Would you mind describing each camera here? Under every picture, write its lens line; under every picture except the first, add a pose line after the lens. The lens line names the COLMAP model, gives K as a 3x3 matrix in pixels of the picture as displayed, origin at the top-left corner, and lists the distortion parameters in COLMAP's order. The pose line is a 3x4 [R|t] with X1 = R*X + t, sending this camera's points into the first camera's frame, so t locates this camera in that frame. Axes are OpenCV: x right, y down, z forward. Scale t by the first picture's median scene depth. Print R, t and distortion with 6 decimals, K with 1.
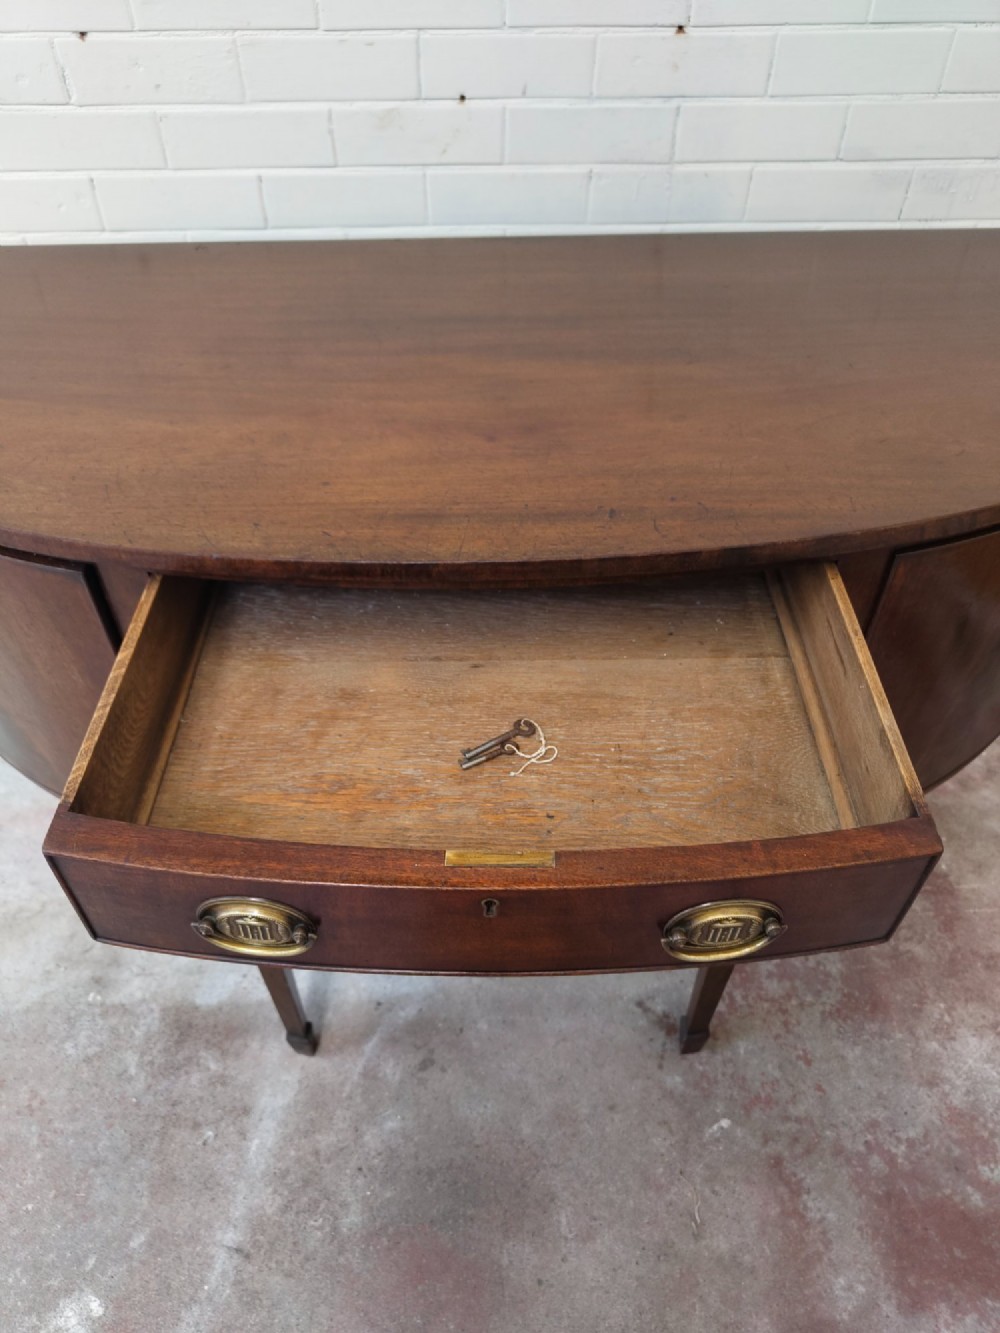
lens RADIAL K [[940.6, 0, 489.8], [0, 940.6, 676.9], [0, 0, 1]] dist [-0.013584, 0.009446]
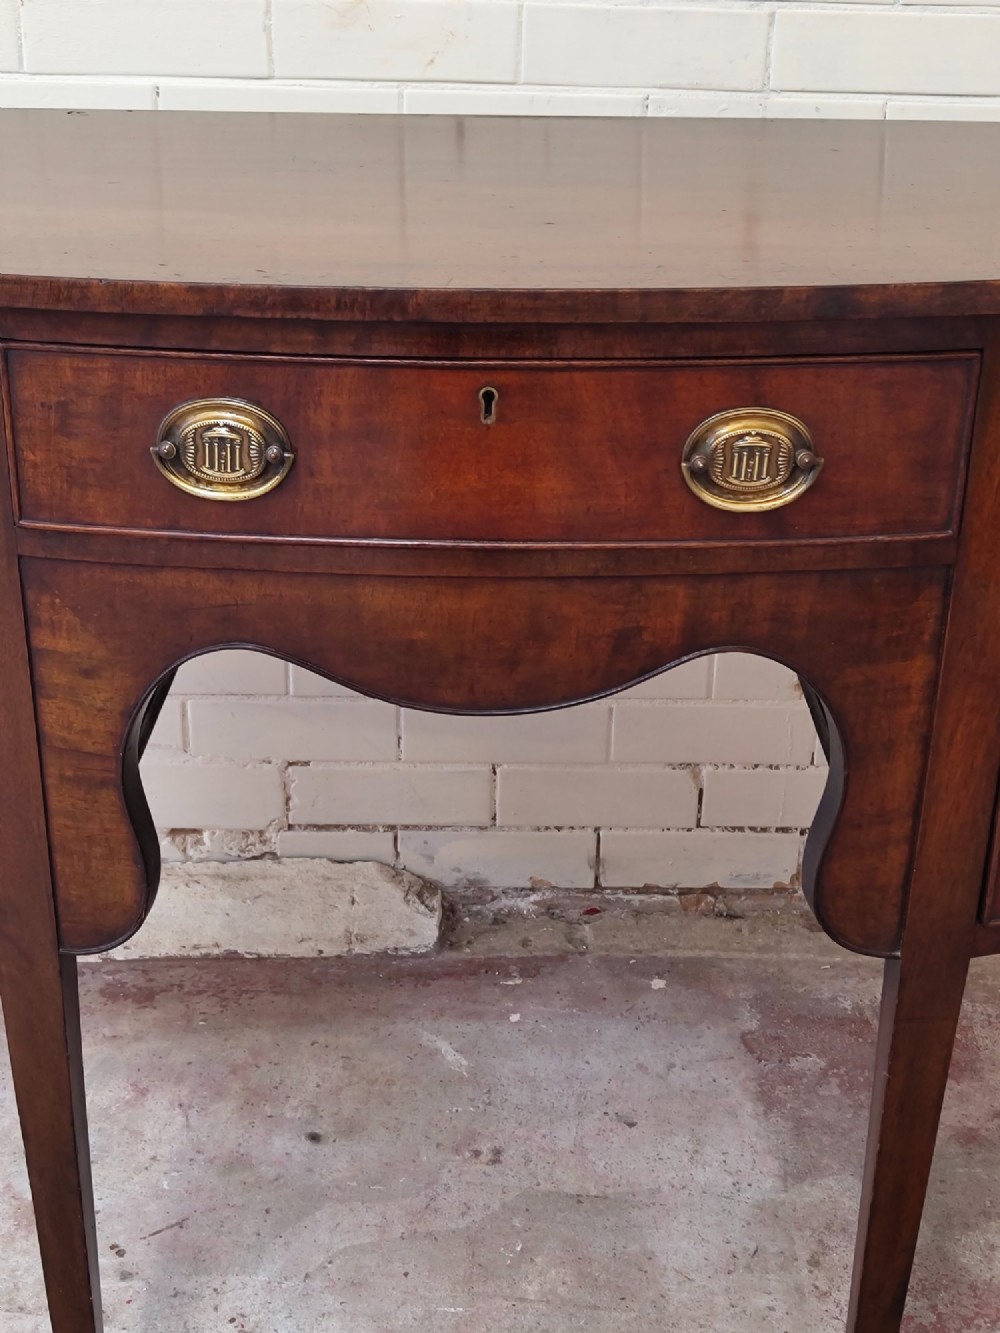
lens RADIAL K [[1865.7, 0, 489.4], [0, 1865.7, 697.4], [0, 0, 1]] dist [0.017923, 0.000000]
pose [[0.999607, 0.027703, 0.004251, 0.000528], [-0.024649, 0.941123, -0.337164, 0.336561], [-0.013341, 0.336926, 0.941436, -0.126127]]
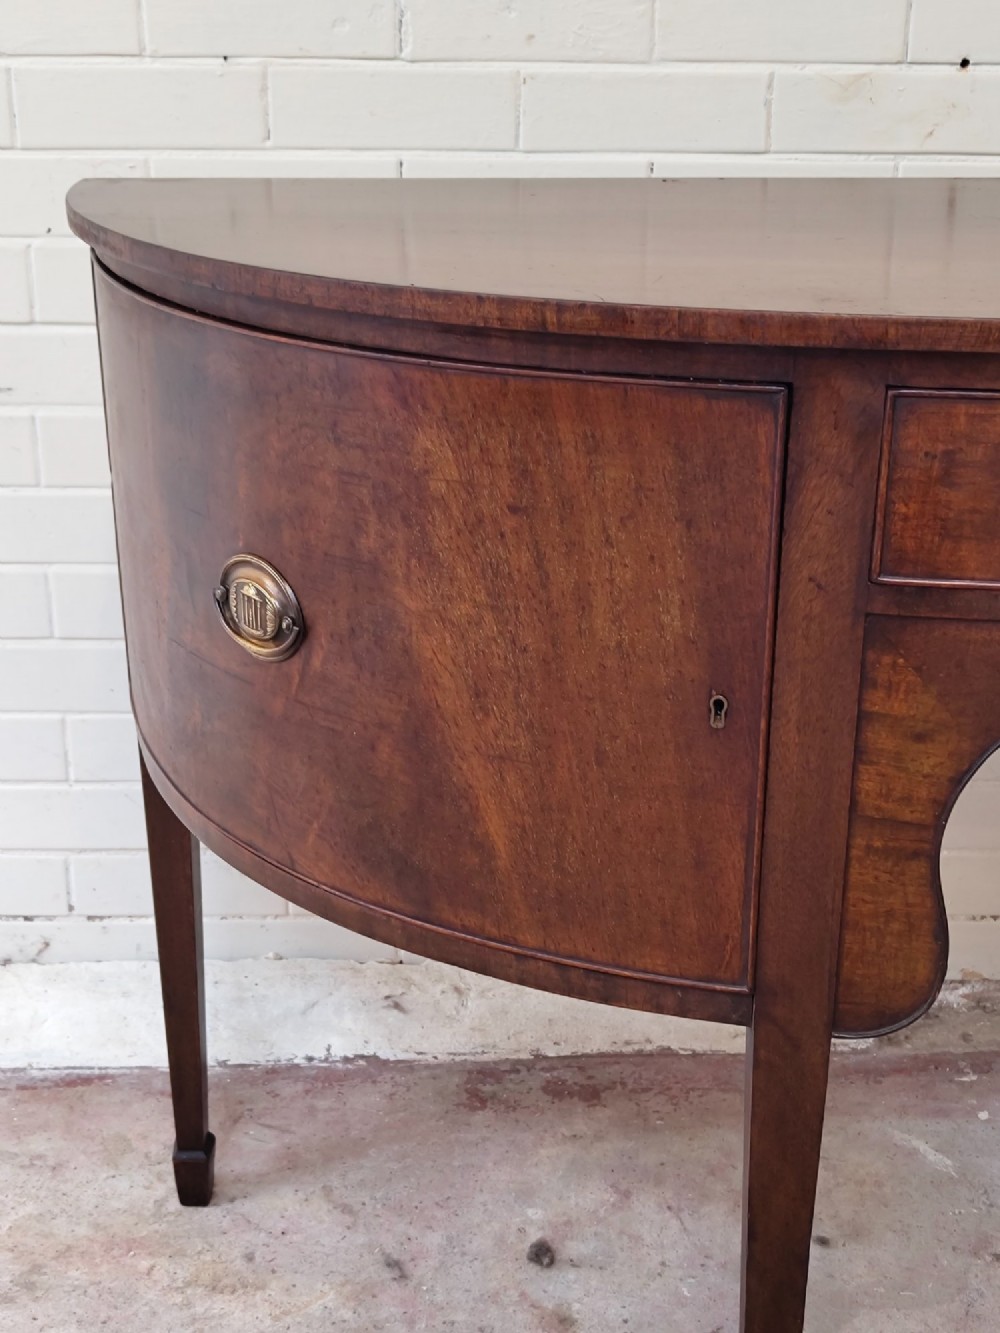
lens RADIAL K [[1865.7, 0, 469.3], [0, 1865.7, 699.5], [0, 0, 1]] dist [0.017923, 0.000000]
pose [[0.999725, 0.017477, -0.015605, -0.357810], [-0.022177, 0.920690, -0.389663, 0.348460], [0.007557, 0.389903, 0.920825, -0.080613]]
